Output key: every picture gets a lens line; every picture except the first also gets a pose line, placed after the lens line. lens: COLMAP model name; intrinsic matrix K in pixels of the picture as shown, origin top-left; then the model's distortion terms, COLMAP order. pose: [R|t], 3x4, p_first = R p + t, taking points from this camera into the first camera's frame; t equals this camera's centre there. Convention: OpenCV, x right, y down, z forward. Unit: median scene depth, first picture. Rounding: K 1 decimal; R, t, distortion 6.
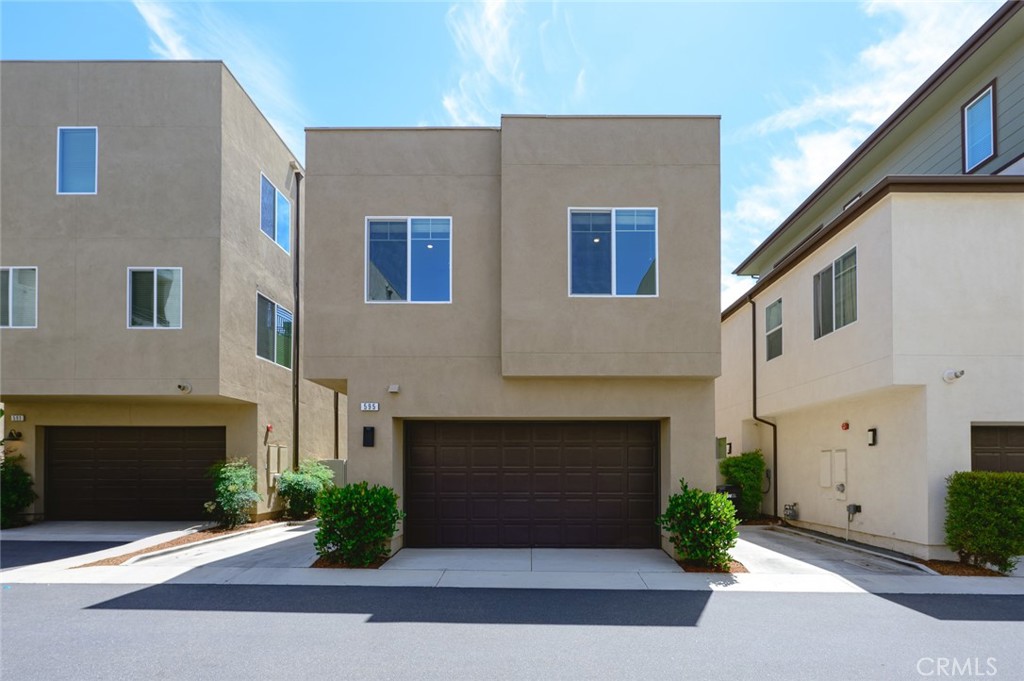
lens RADIAL K [[447.7, 0, 508.3], [0, 447.7, 392.3], [0, 0, 1]] dist [-0.002080, -0.000231]
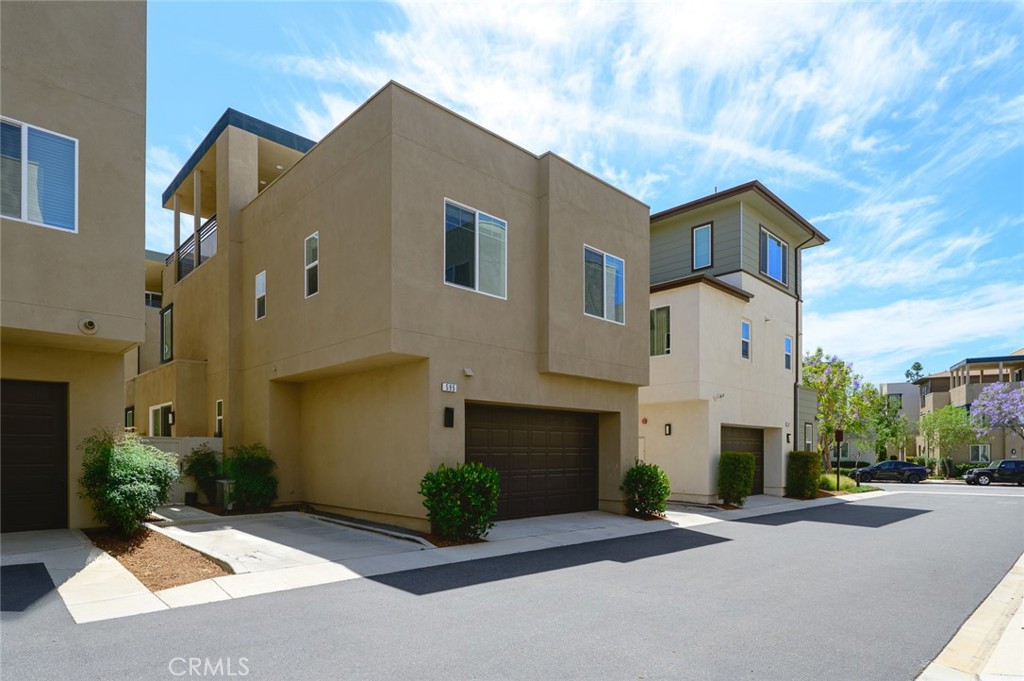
lens RADIAL K [[479.1, 0, 510.3], [0, 479.1, 355.5], [0, 0, 1]] dist [0.000144, 0.000058]
pose [[0.772208, 0.125093, 0.622934, -0.833906], [-0.110593, 0.991924, -0.062097, 0.011296], [-0.625671, -0.020940, 0.779806, 0.058431]]
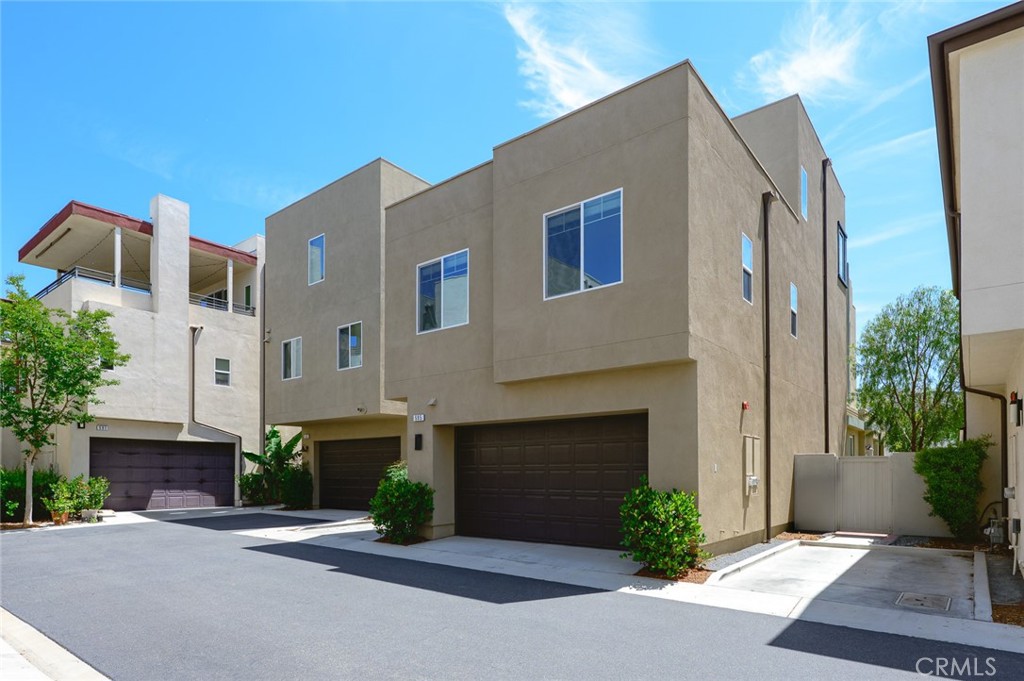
lens RADIAL K [[569.8, 0, 512.0], [0, 569.8, 340.5], [0, 0, 1]] dist [0.023743, -0.000427]
pose [[0.779421, -0.145315, -0.609415, 0.844876], [0.109464, 0.989353, -0.095911, -0.000747], [0.616863, 0.008046, 0.787029, -0.096050]]
